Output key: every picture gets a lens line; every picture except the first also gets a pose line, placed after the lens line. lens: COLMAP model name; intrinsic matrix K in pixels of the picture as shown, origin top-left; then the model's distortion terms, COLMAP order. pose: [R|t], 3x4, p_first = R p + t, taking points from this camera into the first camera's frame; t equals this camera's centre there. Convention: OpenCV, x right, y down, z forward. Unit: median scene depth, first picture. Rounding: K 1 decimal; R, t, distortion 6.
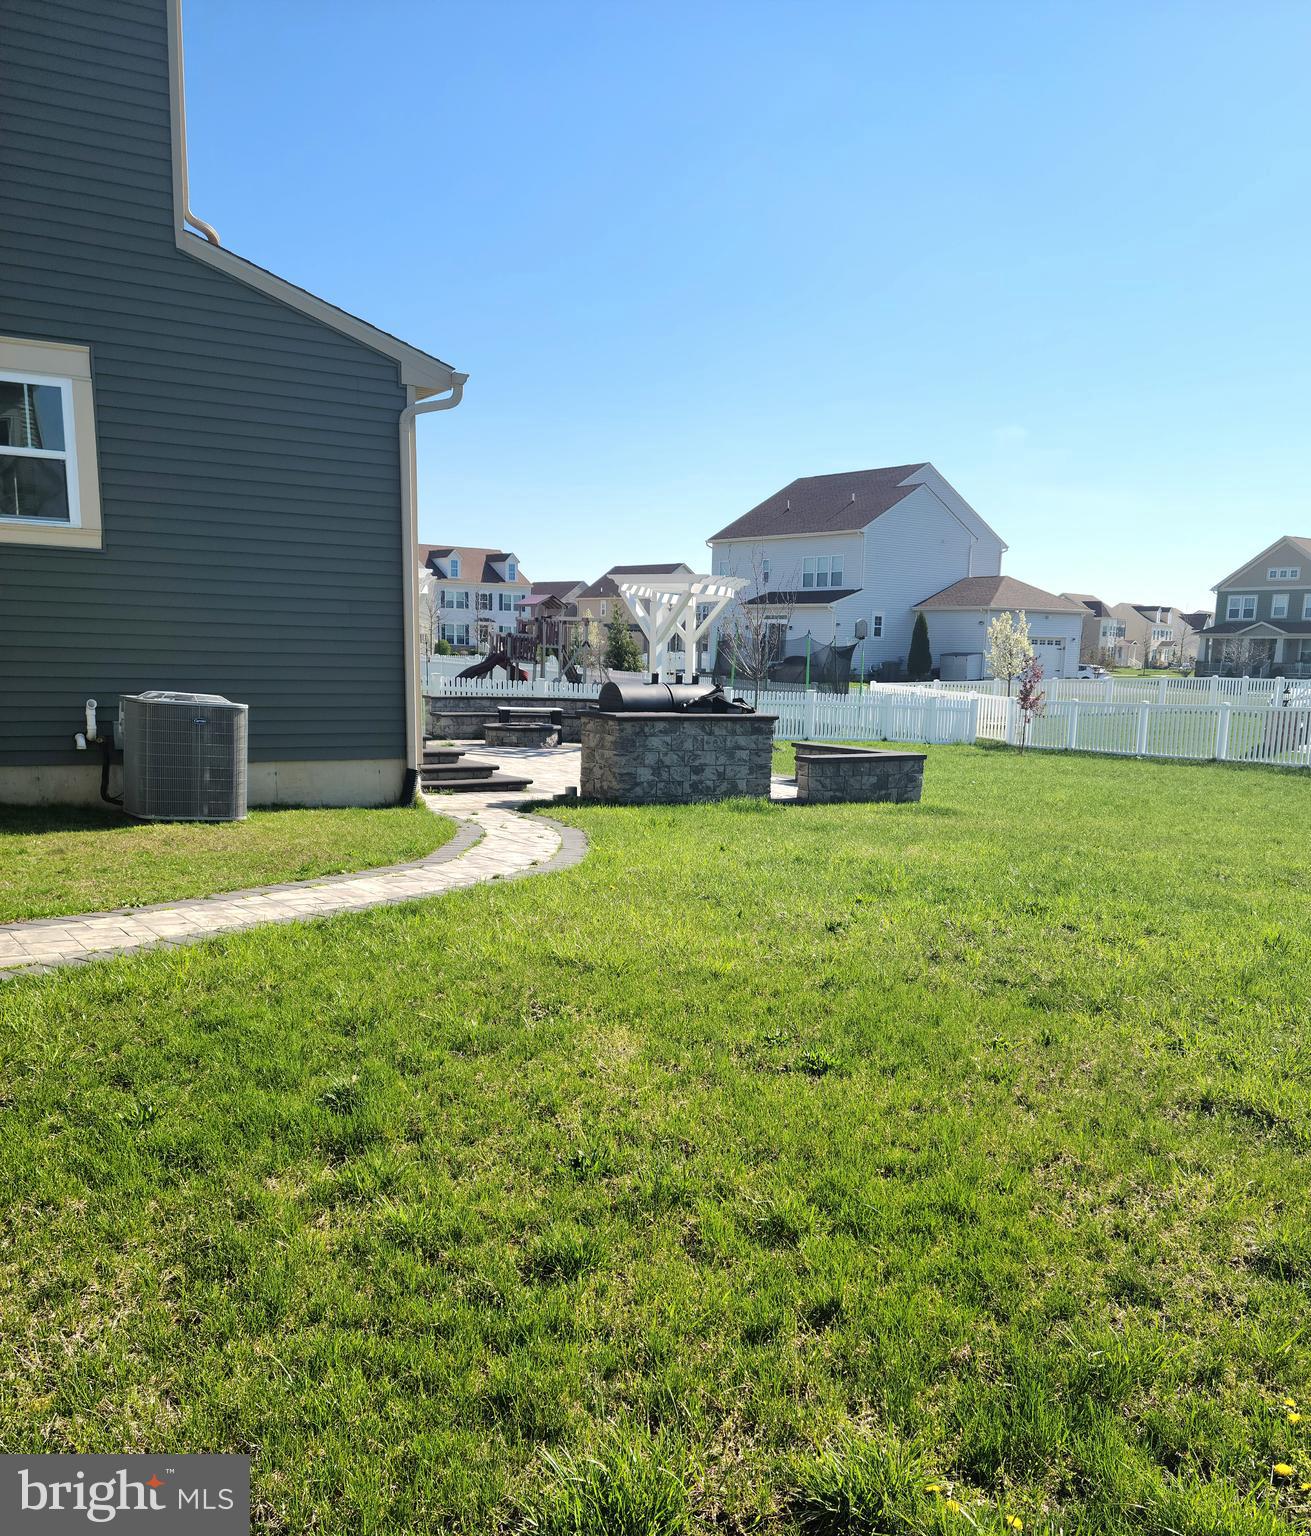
lens RADIAL K [[1596.5, 0, 656.3], [0, 1596.5, 771.3], [0, 0, 1]] dist [0.075539, -0.007765]
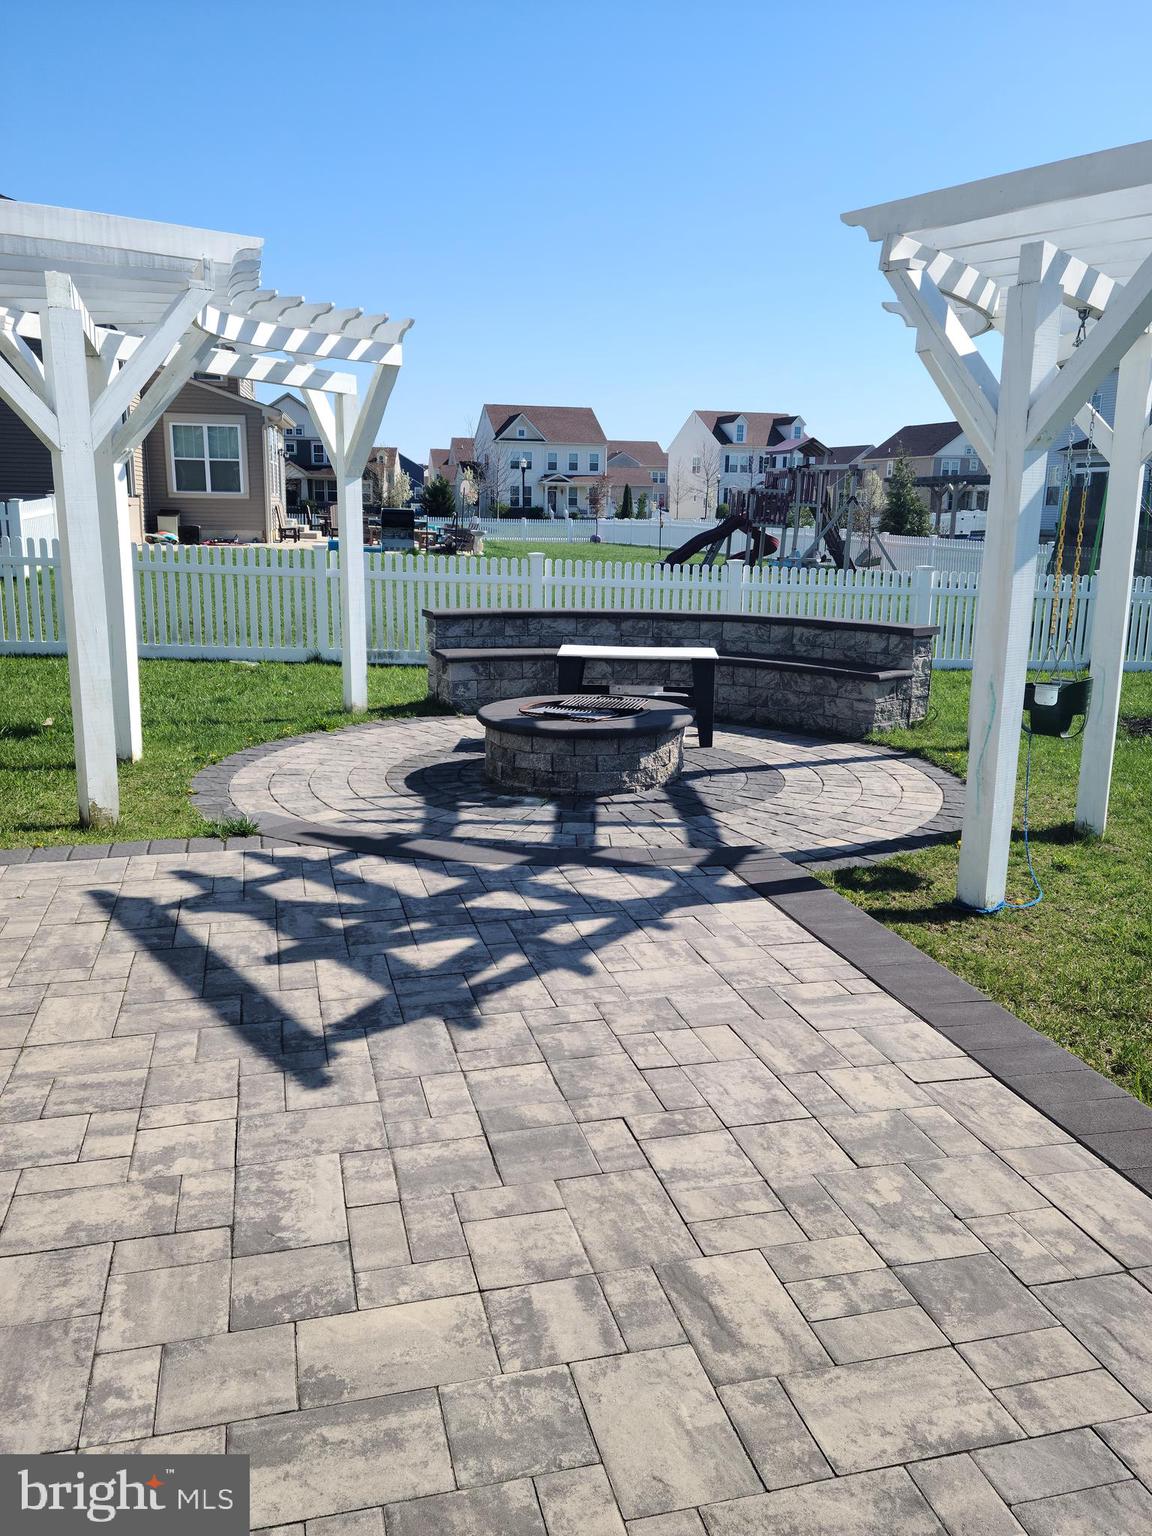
lens RADIAL K [[1191.0, 0, 540.0], [0, 1191.0, 757.8], [0, 0, 1]] dist [0.101842, -0.109739]
pose [[0.951552, 0.050693, -0.303281, -0.005969], [-0.012928, 0.992040, 0.125255, -0.026790], [0.307217, -0.115266, 0.944633, 0.381721]]
